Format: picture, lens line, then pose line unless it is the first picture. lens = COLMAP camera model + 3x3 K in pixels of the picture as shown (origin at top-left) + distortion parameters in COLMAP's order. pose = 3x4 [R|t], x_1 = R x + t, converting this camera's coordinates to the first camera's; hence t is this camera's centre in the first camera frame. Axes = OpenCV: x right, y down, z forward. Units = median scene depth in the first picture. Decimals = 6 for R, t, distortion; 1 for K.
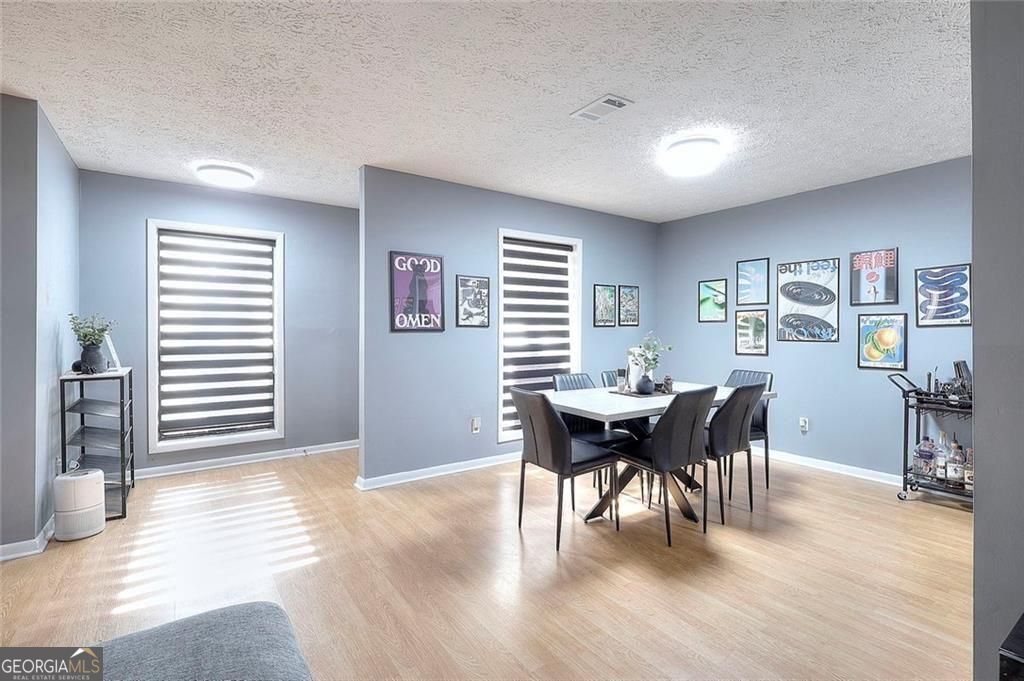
lens RADIAL K [[474.2, 0, 513.3], [0, 474.2, 336.2], [0, 0, 1]] dist [-0.000658, -0.000252]
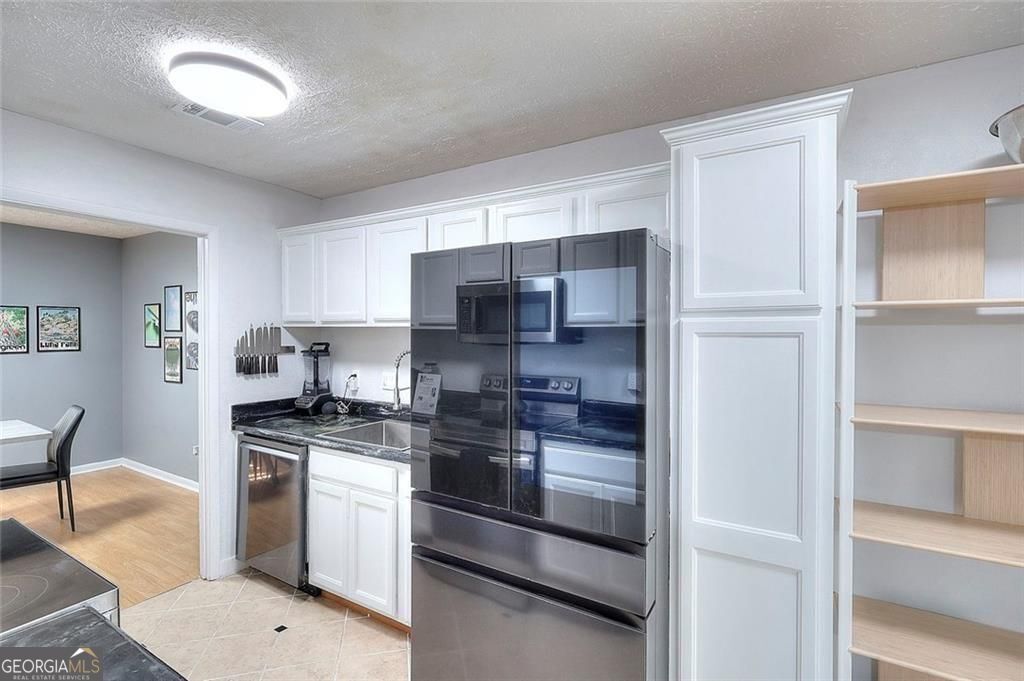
lens RADIAL K [[474.2, 0, 513.3], [0, 474.2, 336.2], [0, 0, 1]] dist [-0.000658, -0.000252]
pose [[0.914100, 0.000910, 0.405488, 0.855035], [-0.000093, 0.999998, -0.002034, -0.062377], [-0.405489, 0.001822, 0.914098, -0.211589]]
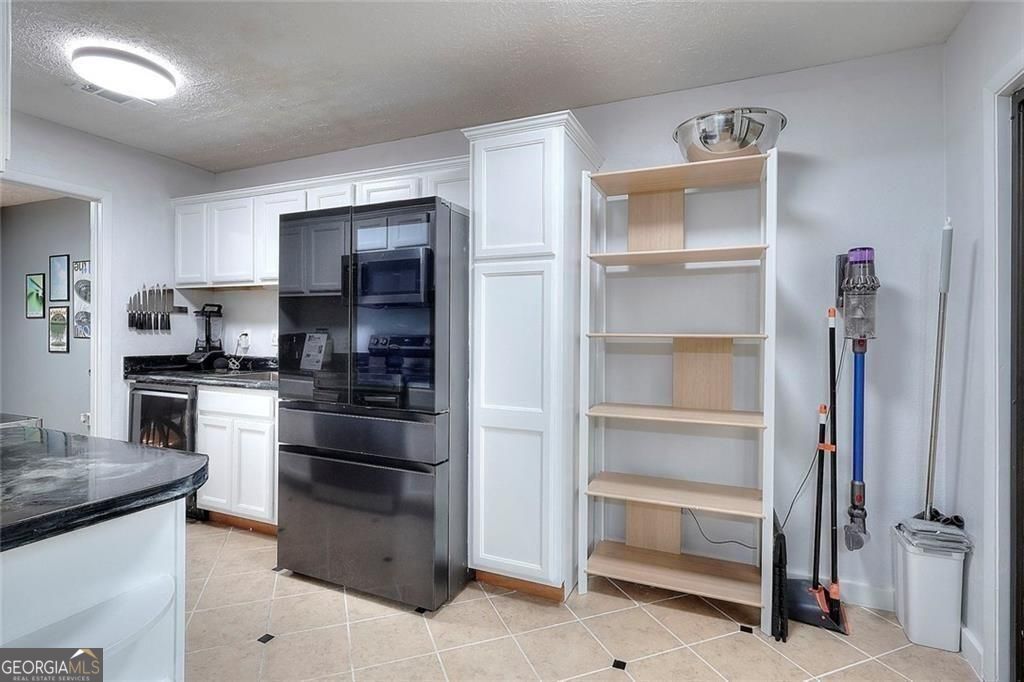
lens RADIAL K [[503.1, 0, 513.5], [0, 503.1, 336.0], [0, 0, 1]] dist [0.000742, 0.000930]
pose [[0.856072, 0.006201, 0.516819, 0.877270], [-0.004839, 0.999980, -0.003982, 0.005622], [-0.516834, 0.000908, 0.856085, -0.426773]]
